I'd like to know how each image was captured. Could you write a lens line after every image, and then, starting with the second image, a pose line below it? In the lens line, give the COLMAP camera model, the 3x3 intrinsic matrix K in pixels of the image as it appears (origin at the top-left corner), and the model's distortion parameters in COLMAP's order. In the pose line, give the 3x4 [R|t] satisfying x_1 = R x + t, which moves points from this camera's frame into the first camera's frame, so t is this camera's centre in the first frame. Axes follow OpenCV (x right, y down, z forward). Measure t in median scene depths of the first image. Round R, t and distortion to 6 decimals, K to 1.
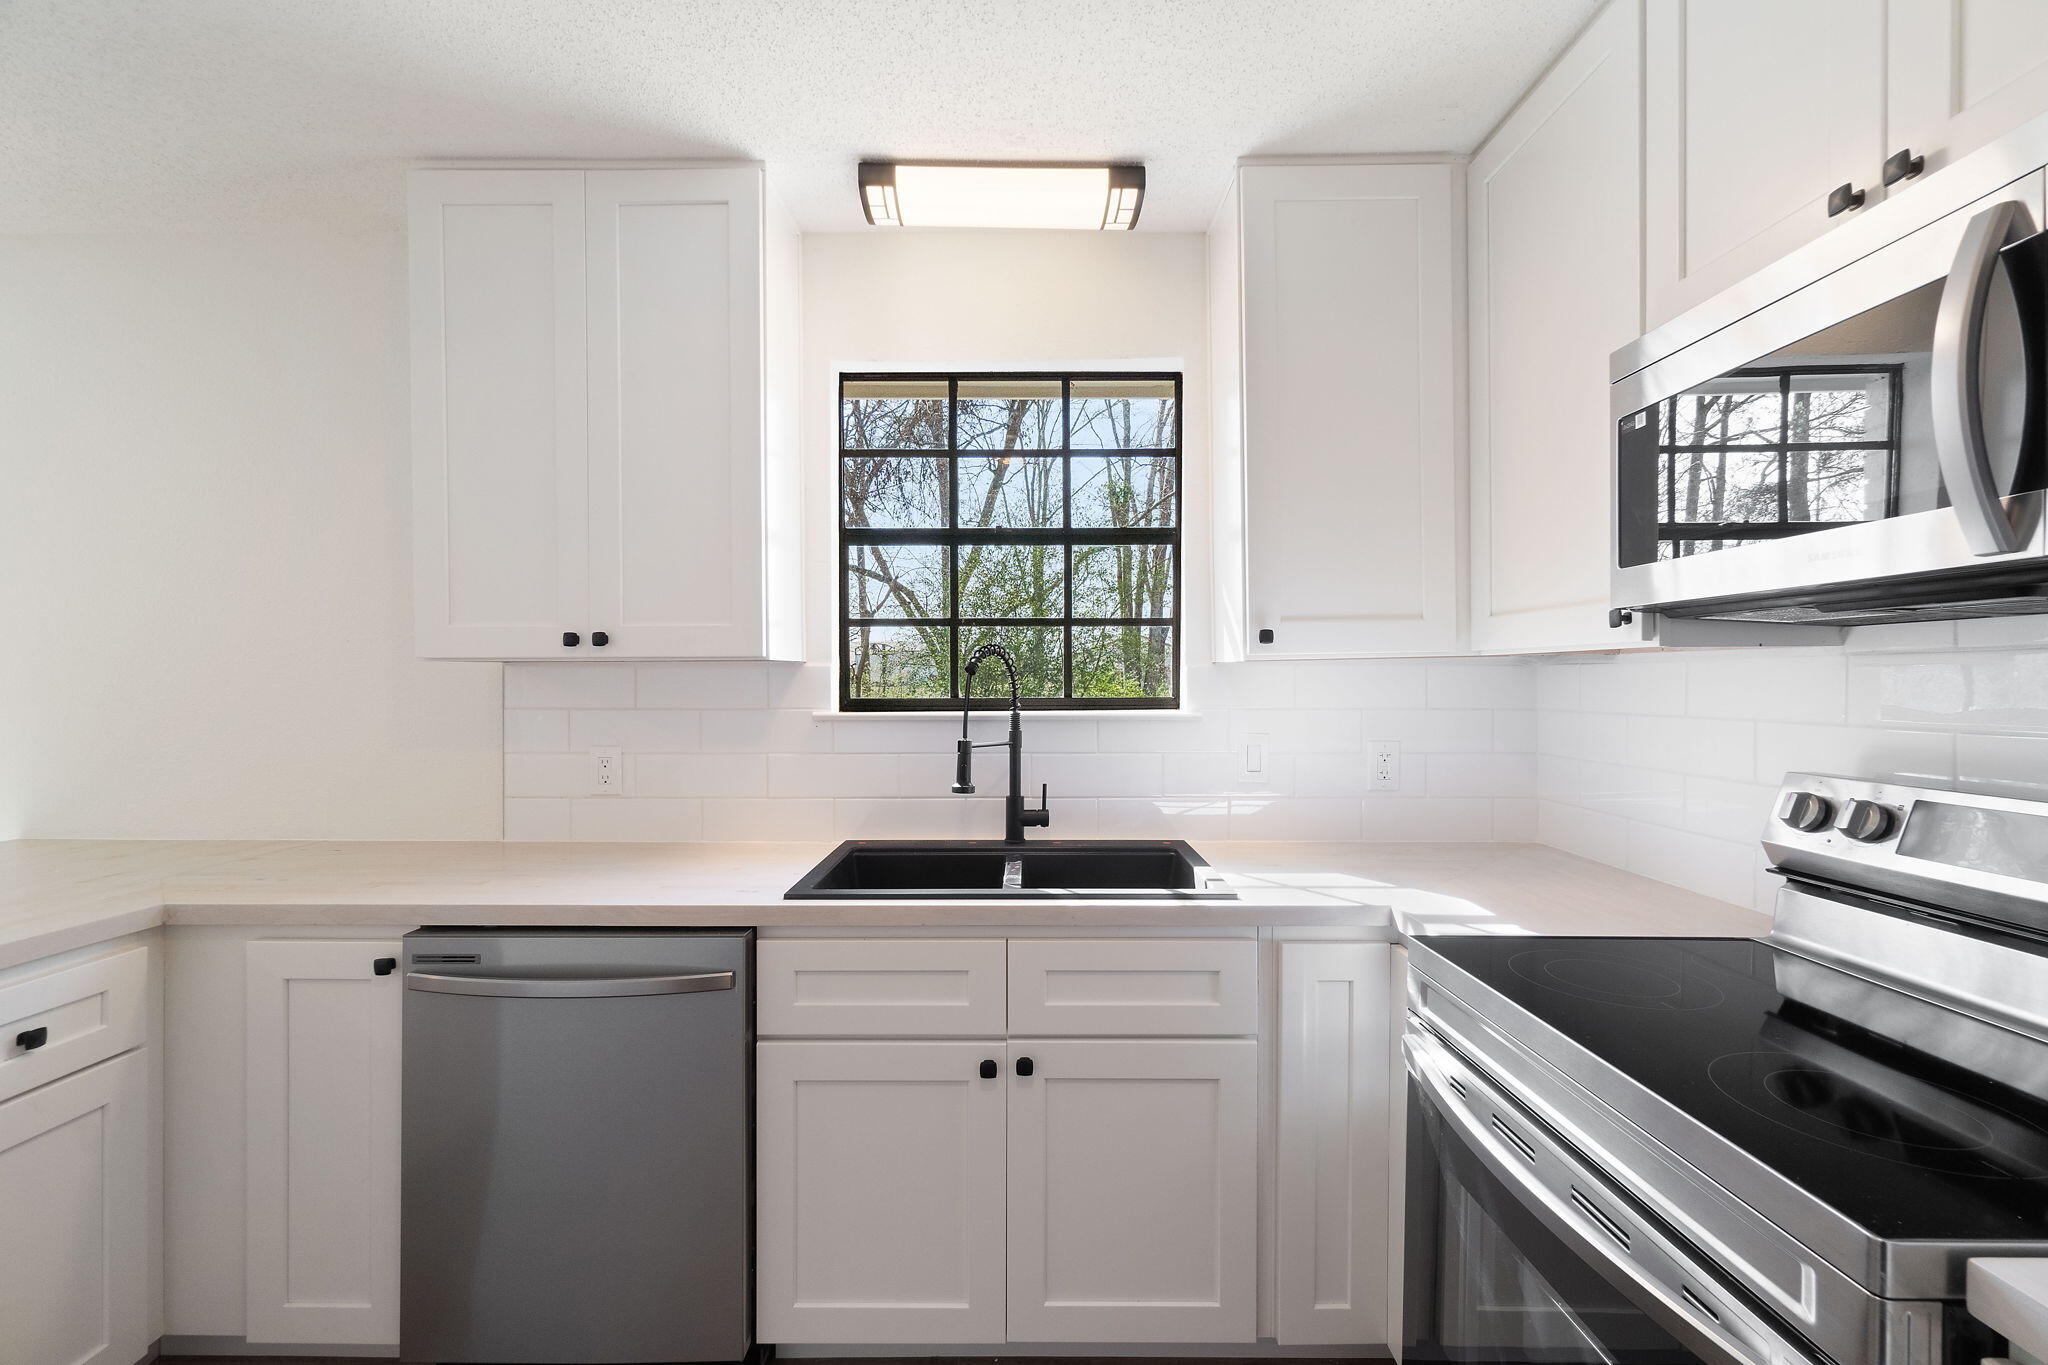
lens RADIAL K [[907.6, 0, 1003.3], [0, 907.6, 689.5], [0, 0, 1]] dist [0.004287, -0.000043]
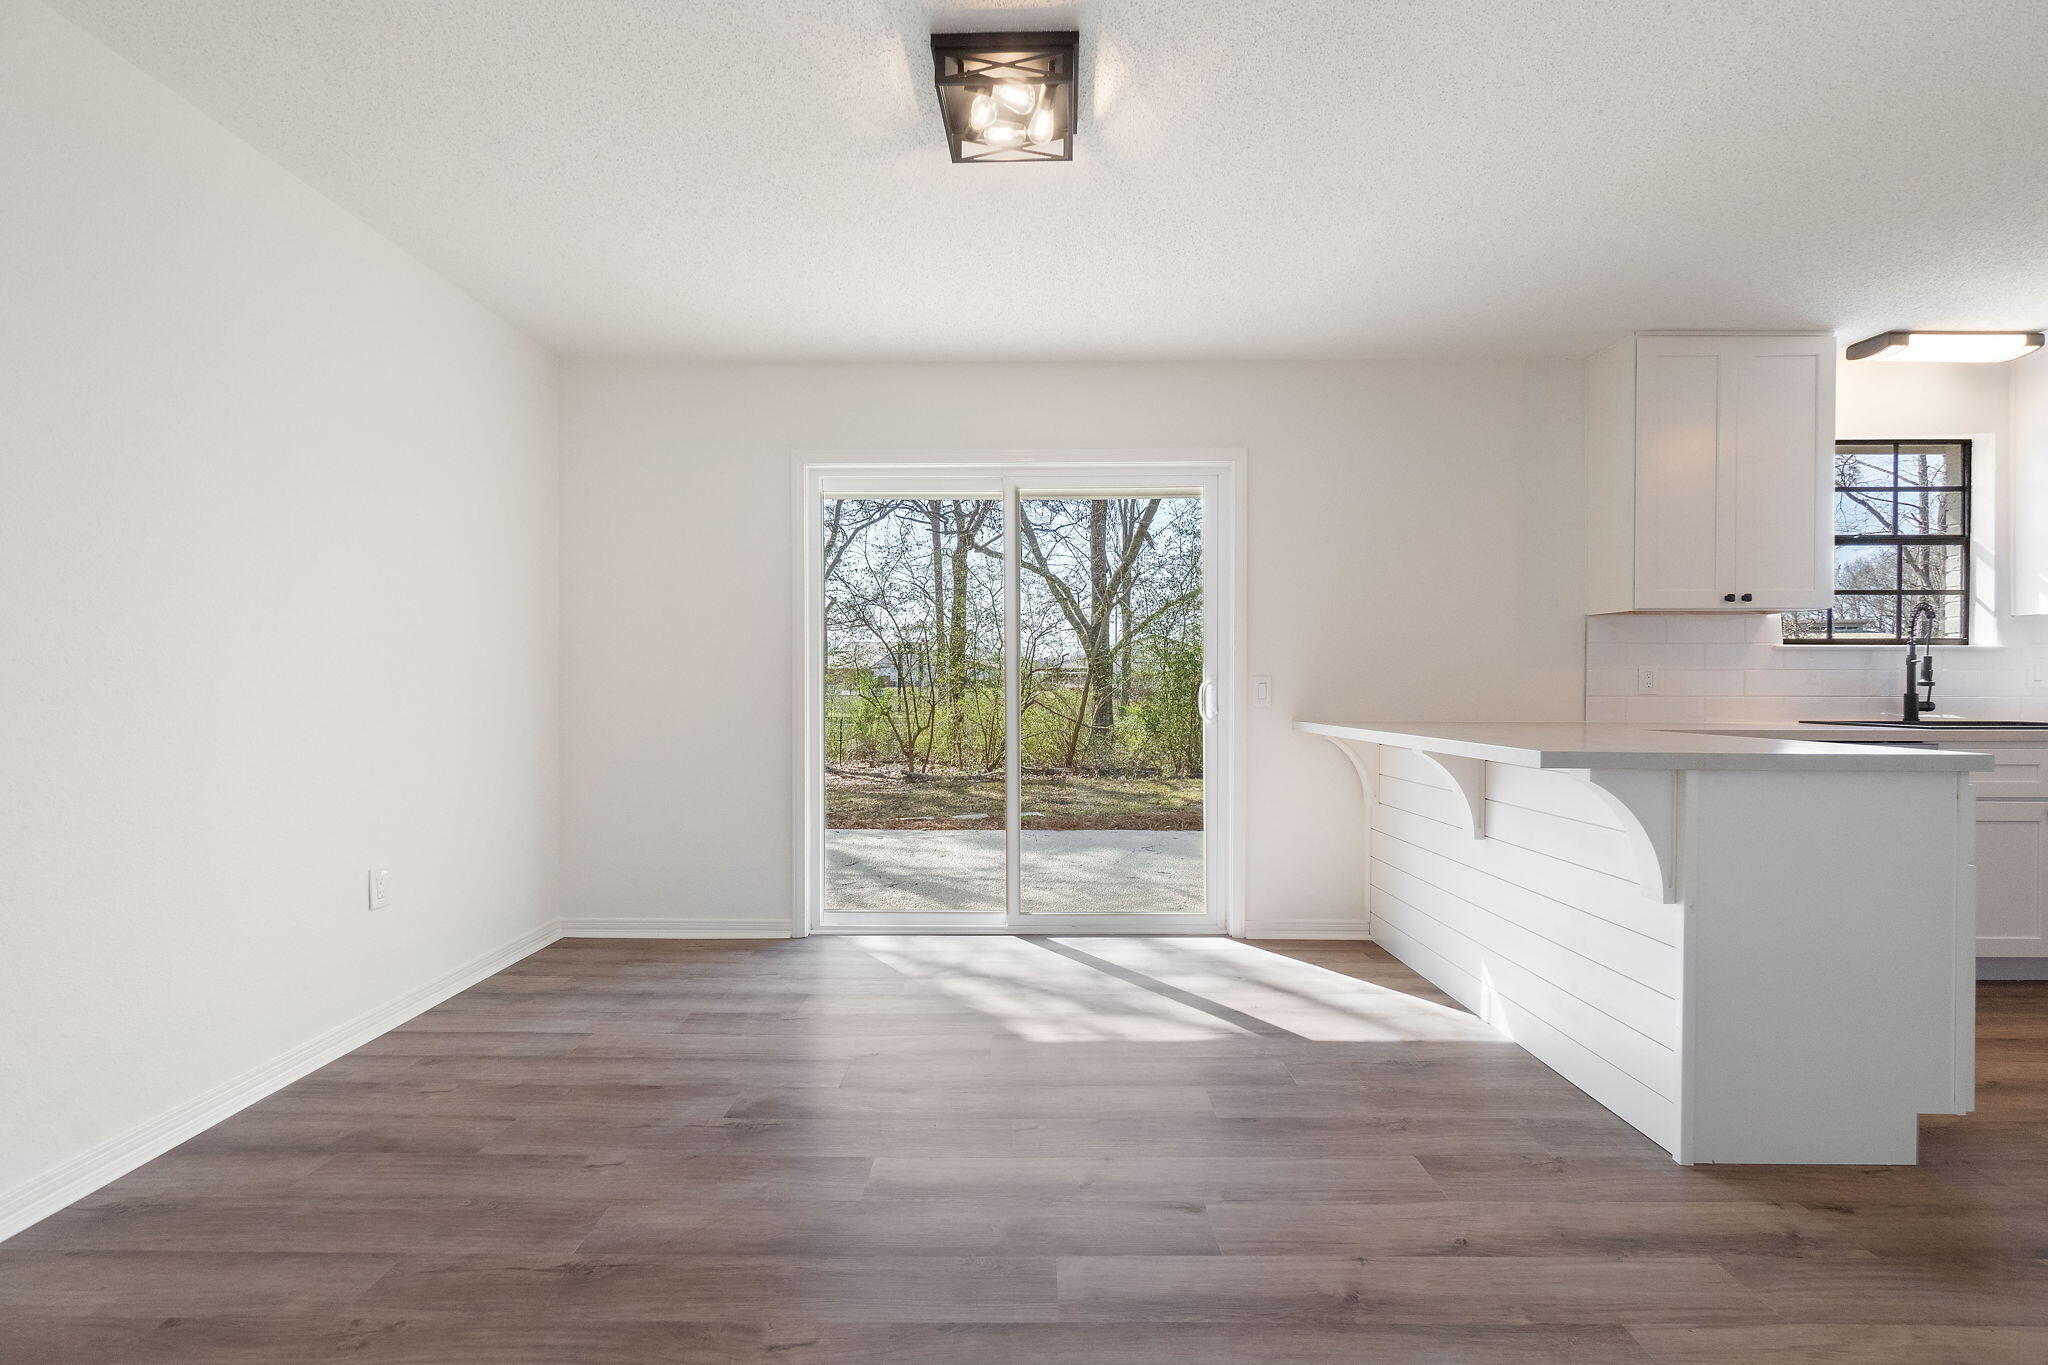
lens RADIAL K [[907.6, 0, 1023.6], [0, 907.6, 684.9], [0, 0, 1]] dist [0.004287, -0.000043]
pose [[0.999979, 0.001276, 0.006367, -1.662806], [-0.001266, 0.999998, -0.001510, 0.107021], [-0.006369, 0.001502, 0.999979, -0.695702]]
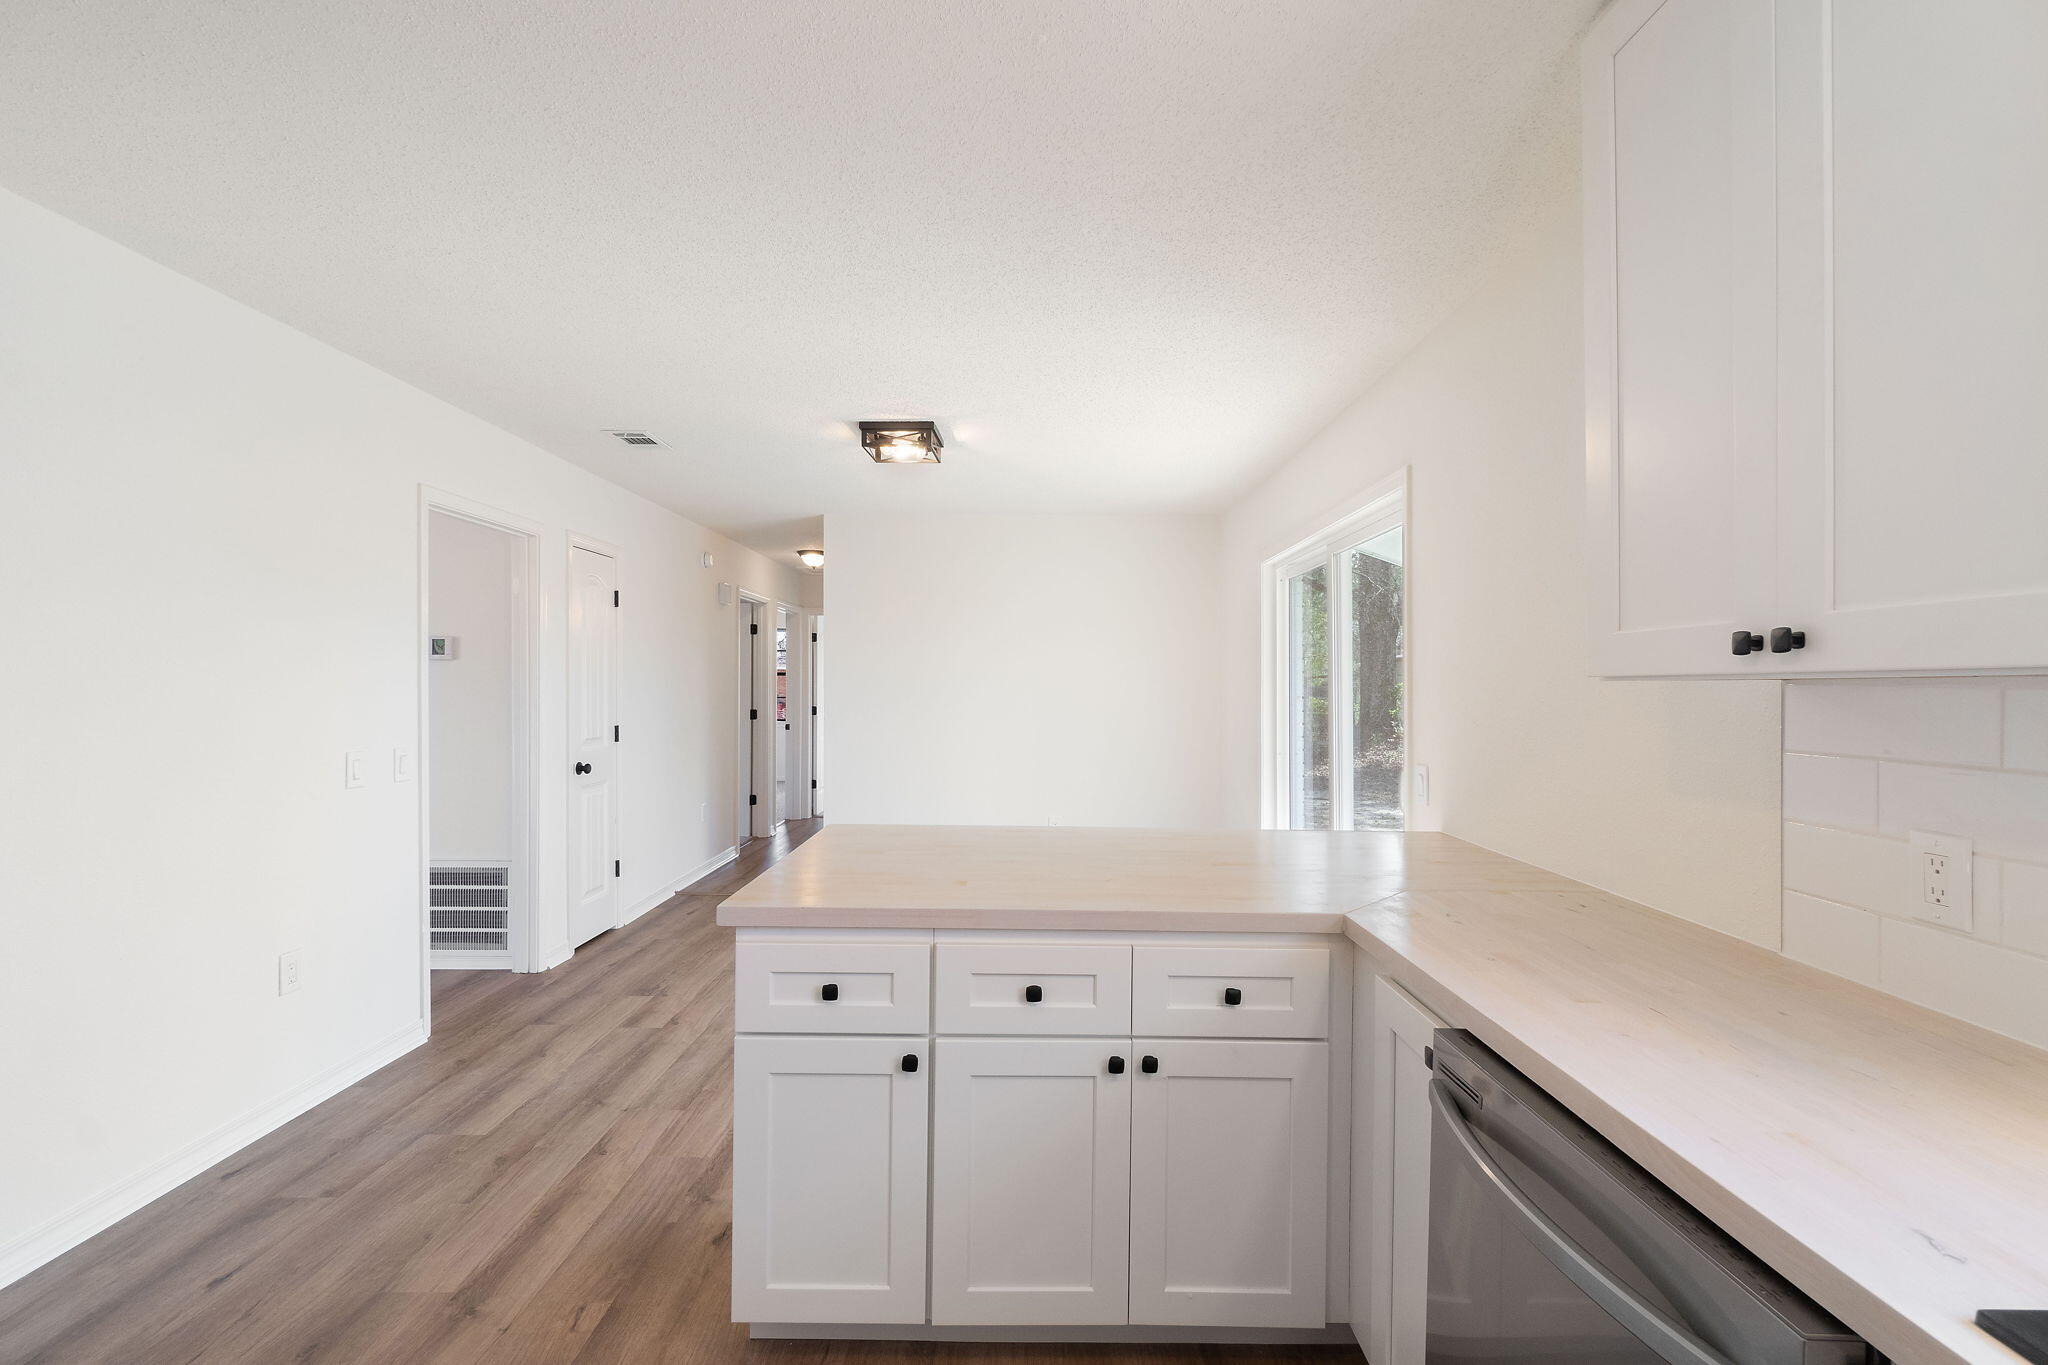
lens RADIAL K [[907.6, 0, 1030.7], [0, 907.6, 693.2], [0, 0, 1]] dist [0.004287, -0.000043]
pose [[0.011361, 0.007025, -0.999911, 0.096750], [-0.010072, 0.999925, 0.006911, -0.019499], [0.999885, 0.009992, 0.011431, 0.467182]]
